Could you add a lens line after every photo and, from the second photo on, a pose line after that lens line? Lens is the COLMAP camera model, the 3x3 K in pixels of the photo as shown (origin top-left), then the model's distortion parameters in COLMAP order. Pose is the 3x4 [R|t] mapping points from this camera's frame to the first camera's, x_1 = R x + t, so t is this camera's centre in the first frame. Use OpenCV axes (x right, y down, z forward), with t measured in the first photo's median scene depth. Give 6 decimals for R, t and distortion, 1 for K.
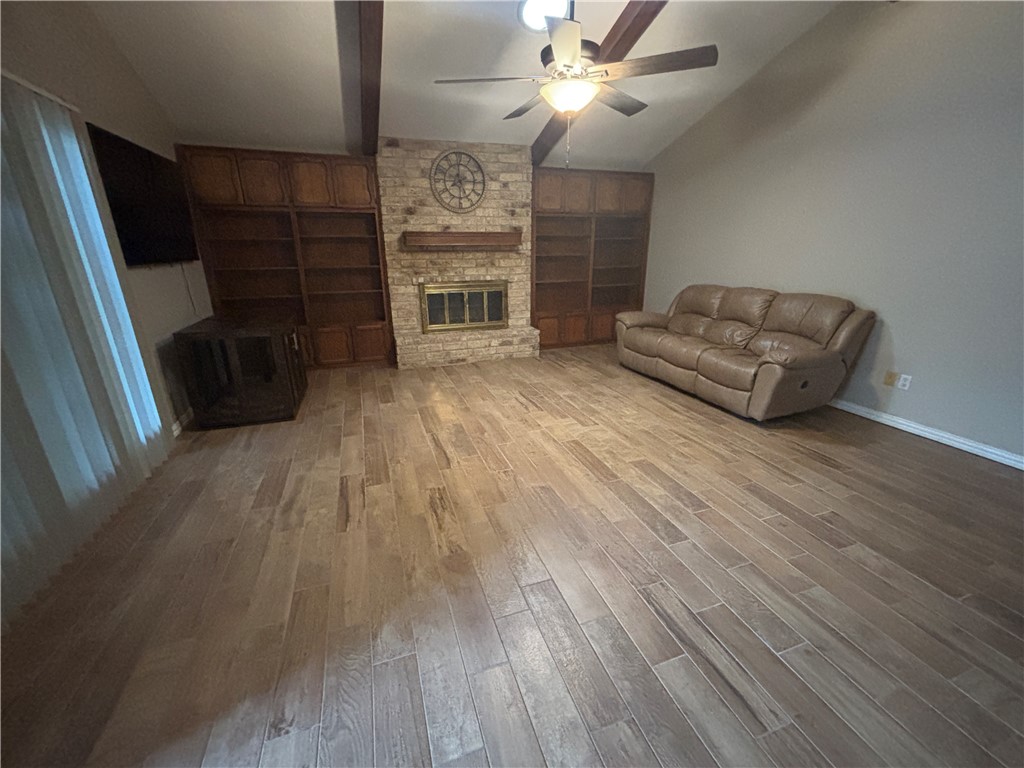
lens RADIAL K [[411.0, 0, 512.0], [0, 411.0, 384.0], [0, 0, 1]] dist [0.013710, -0.010823]
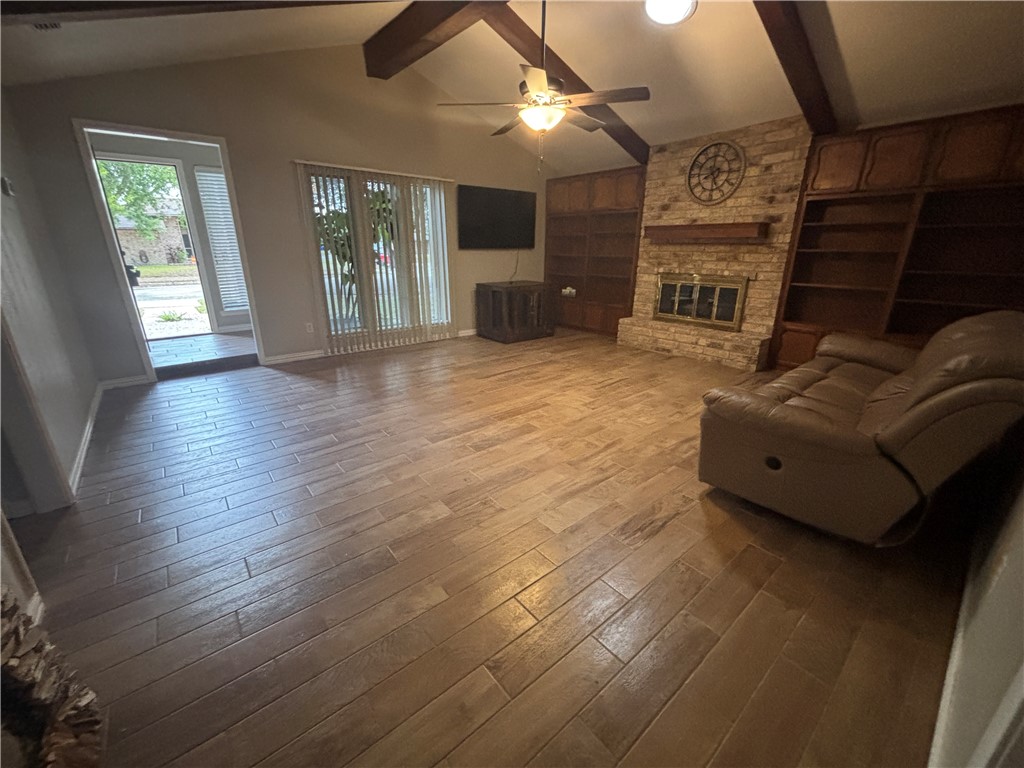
lens RADIAL K [[411.0, 0, 512.0], [0, 411.0, 384.0], [0, 0, 1]] dist [0.013710, -0.010823]
pose [[0.354198, 0.306997, -0.883344, 0.714578], [-0.296630, 0.932685, 0.205205, -0.079597], [0.886879, 0.189343, 0.421420, 0.248156]]
